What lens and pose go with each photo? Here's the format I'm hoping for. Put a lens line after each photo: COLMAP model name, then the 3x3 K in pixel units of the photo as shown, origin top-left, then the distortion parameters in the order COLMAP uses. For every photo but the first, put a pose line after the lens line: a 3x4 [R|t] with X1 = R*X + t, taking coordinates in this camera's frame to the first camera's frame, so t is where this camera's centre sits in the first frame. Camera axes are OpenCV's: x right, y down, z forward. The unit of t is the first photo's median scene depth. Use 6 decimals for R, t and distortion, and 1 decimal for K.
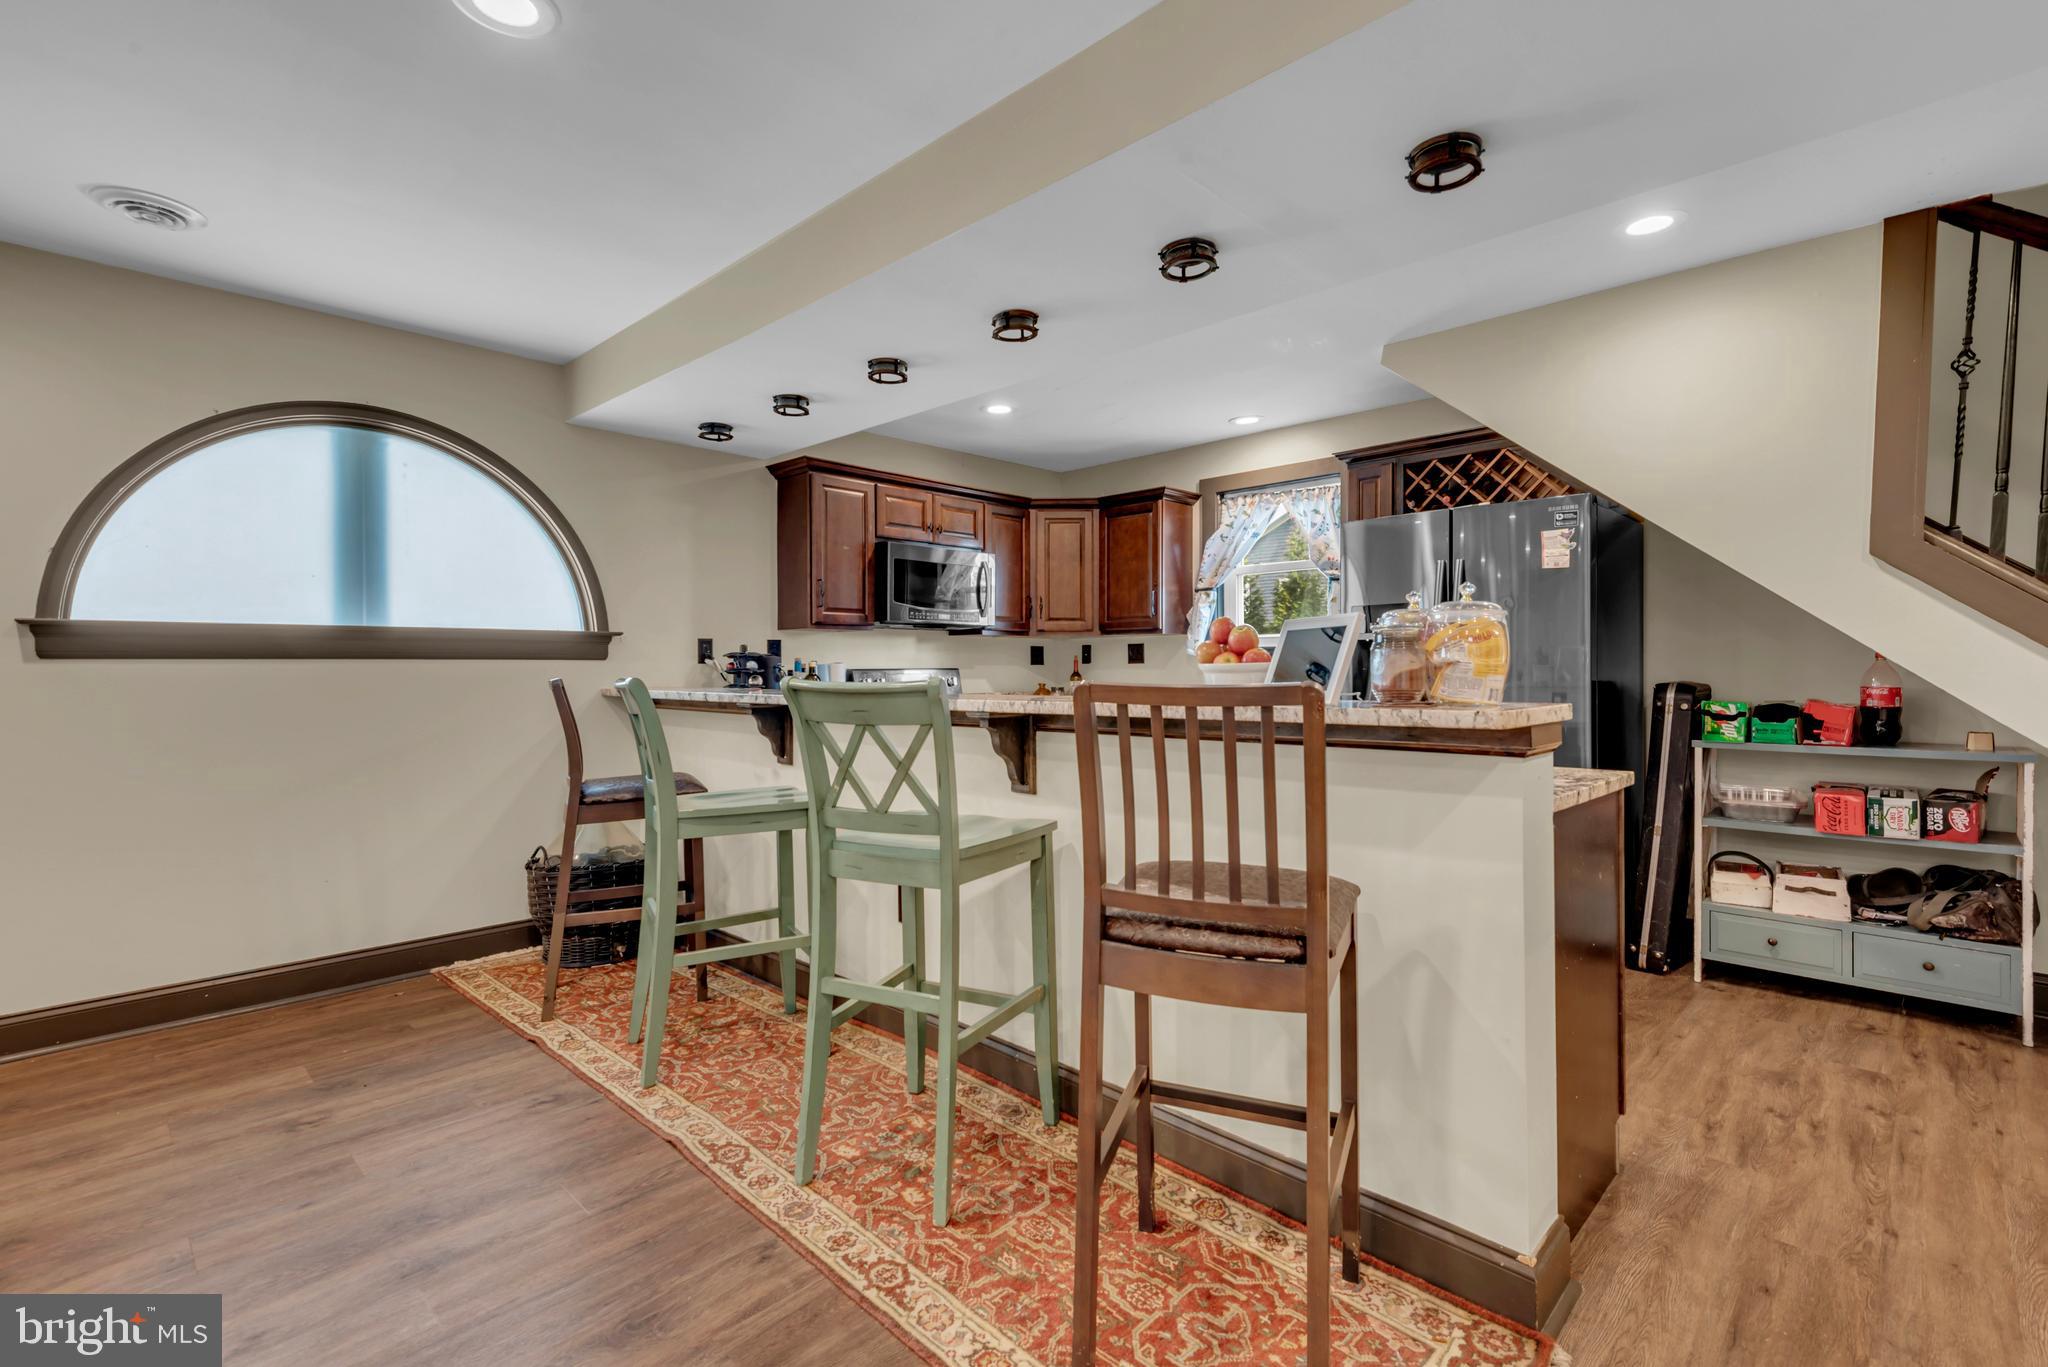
lens RADIAL K [[915.9, 0, 1019.3], [0, 915.9, 670.4], [0, 0, 1]] dist [0.031558, -0.015075]
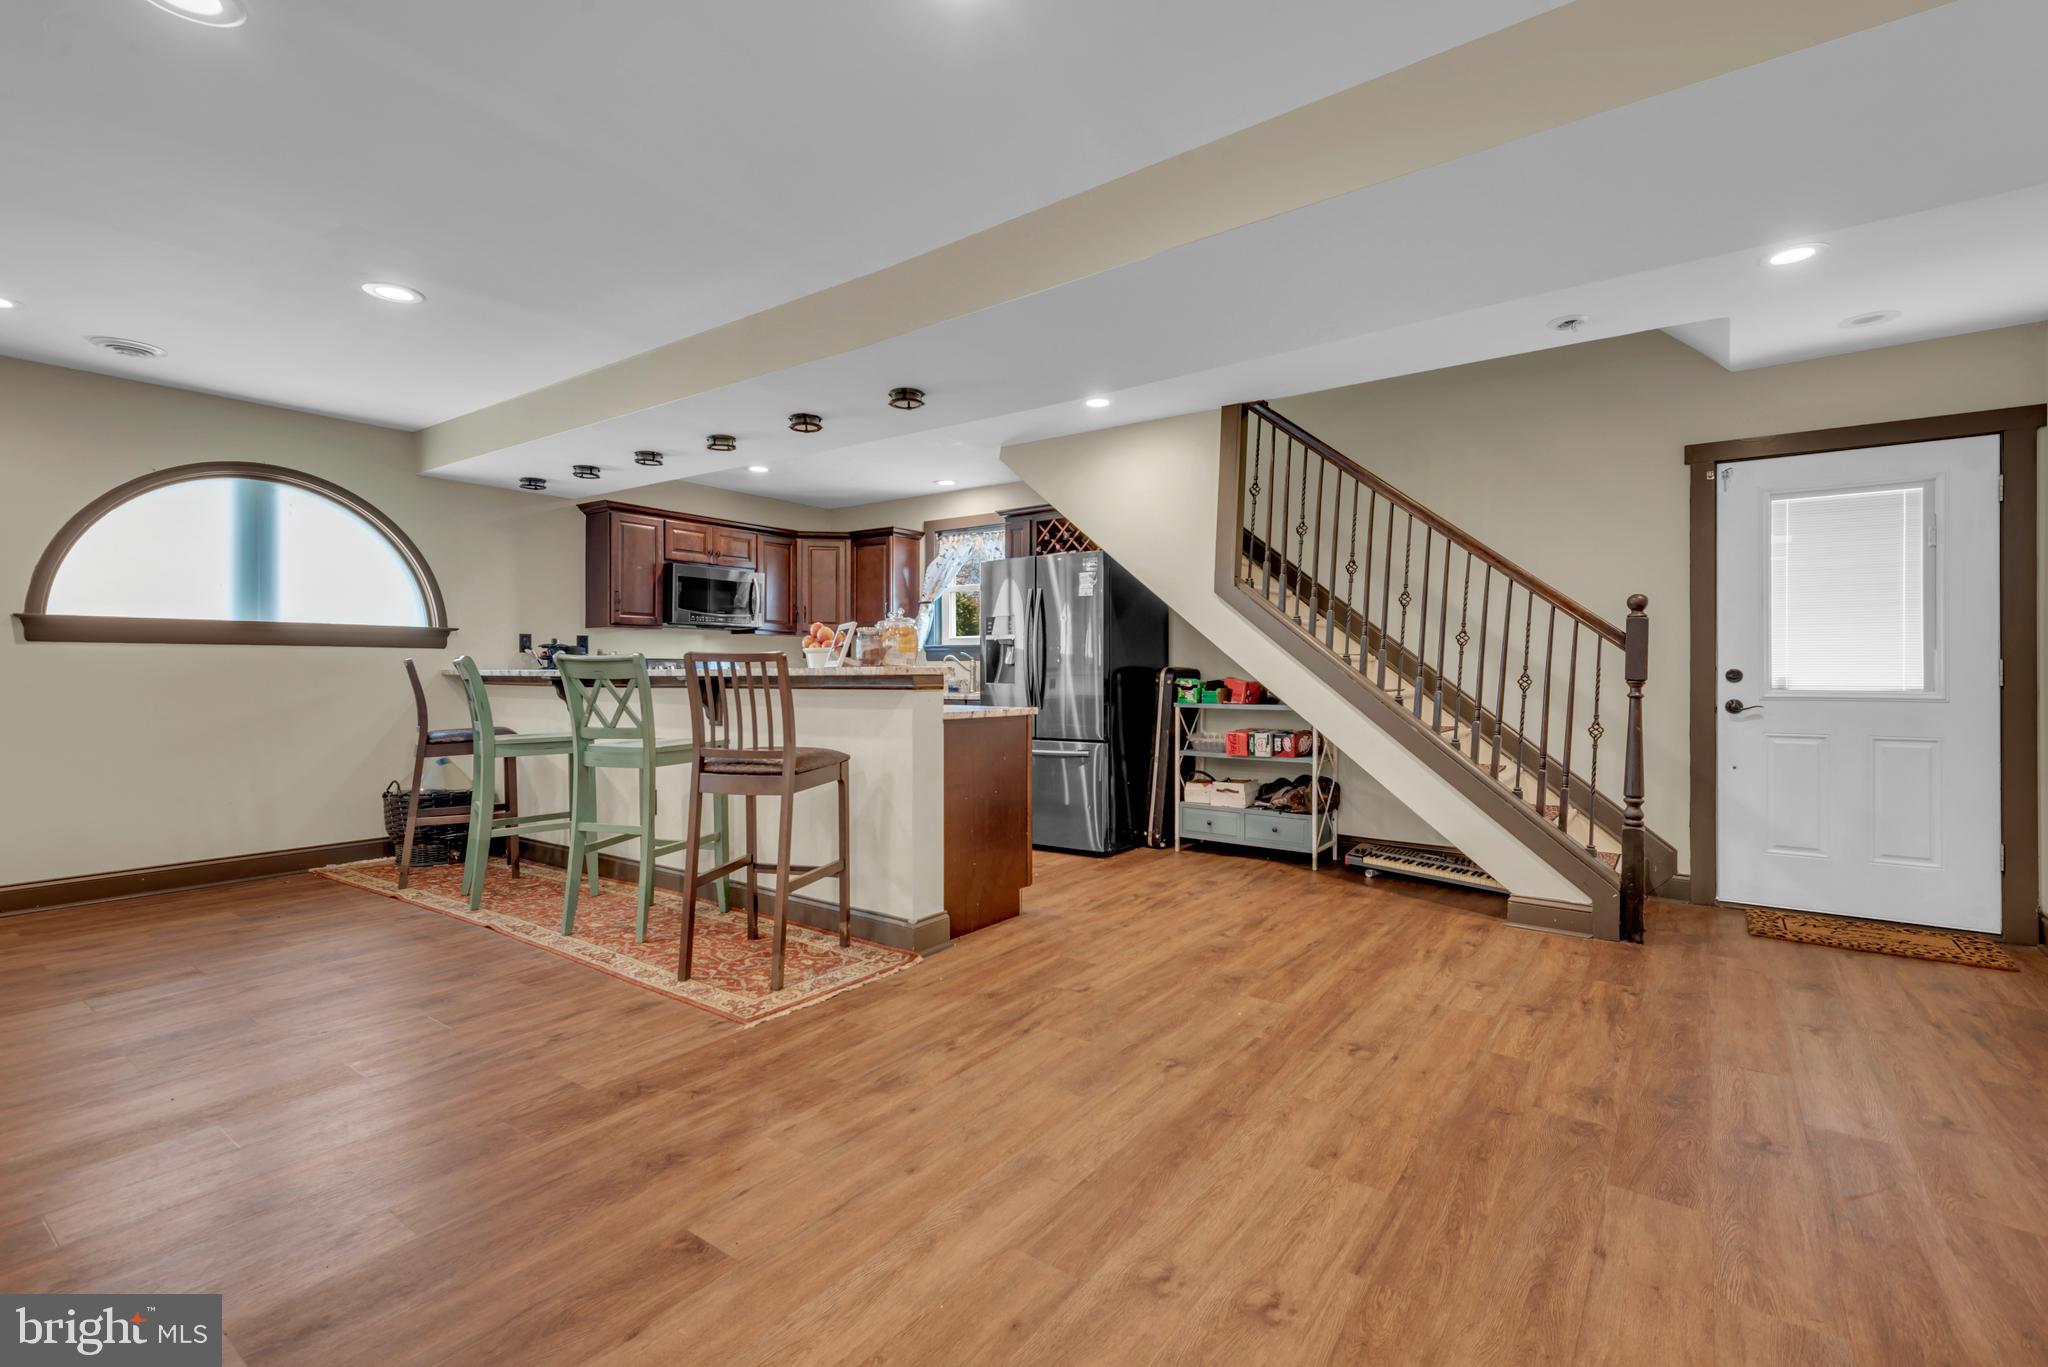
lens RADIAL K [[894.7, 0, 1024.2], [0, 894.7, 669.8], [0, 0, 1]] dist [0.001346, -0.000485]
pose [[0.987832, 0.005729, 0.155417, 0.214557], [-0.005074, 0.999976, -0.004614, 0.024915], [-0.155440, 0.003769, 0.987838, -0.494420]]
